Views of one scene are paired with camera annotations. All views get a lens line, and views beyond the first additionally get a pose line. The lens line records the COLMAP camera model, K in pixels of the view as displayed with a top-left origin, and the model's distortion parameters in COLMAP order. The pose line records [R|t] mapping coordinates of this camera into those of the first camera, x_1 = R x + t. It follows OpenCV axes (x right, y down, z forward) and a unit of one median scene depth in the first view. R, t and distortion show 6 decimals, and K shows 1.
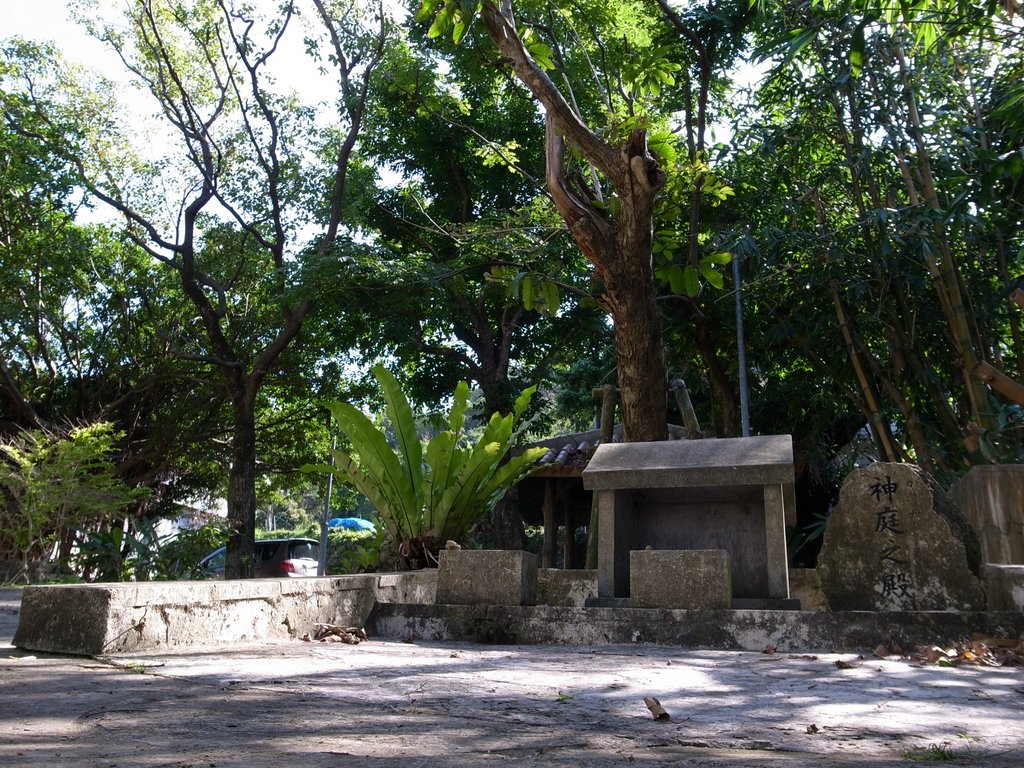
lens RADIAL K [[823.1, 0, 510.2], [0, 823.1, 384.4], [0, 0, 1]] dist [-0.054414, -0.002807]
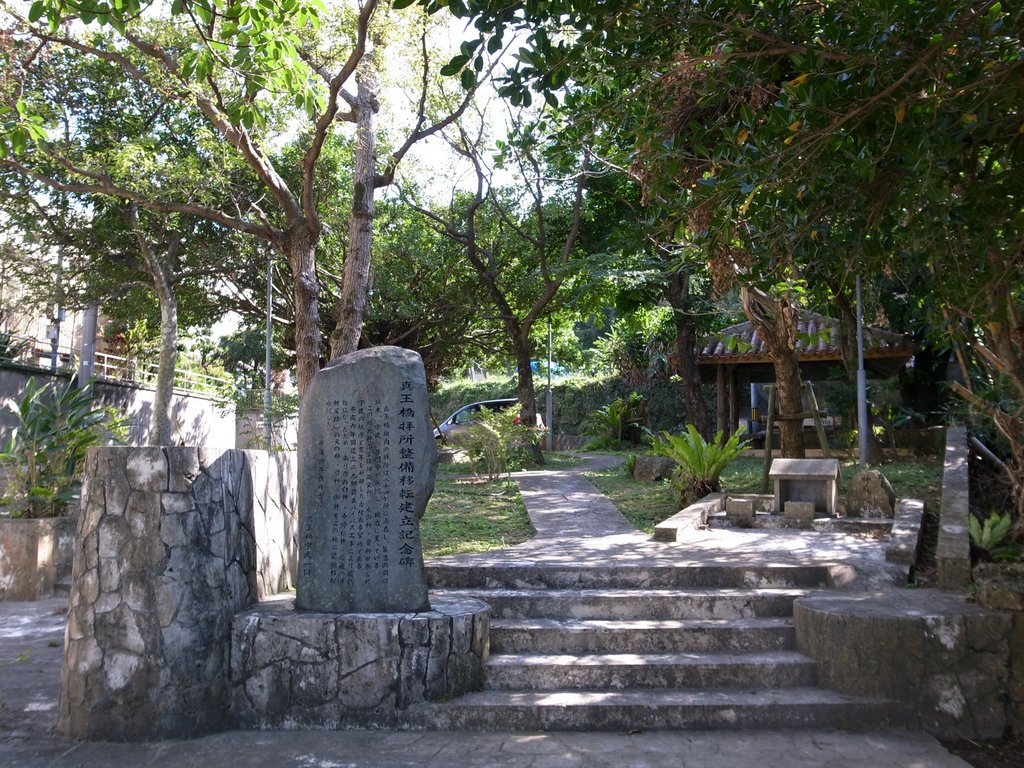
lens RADIAL K [[823.1, 0, 513.1], [0, 823.1, 385.1], [0, 0, 1]] dist [-0.054414, -0.002807]
pose [[0.984455, -0.039457, -0.171145, -0.343004], [0.078583, 0.970415, 0.228296, -1.061432], [0.157074, -0.238197, 0.958431, -2.182283]]
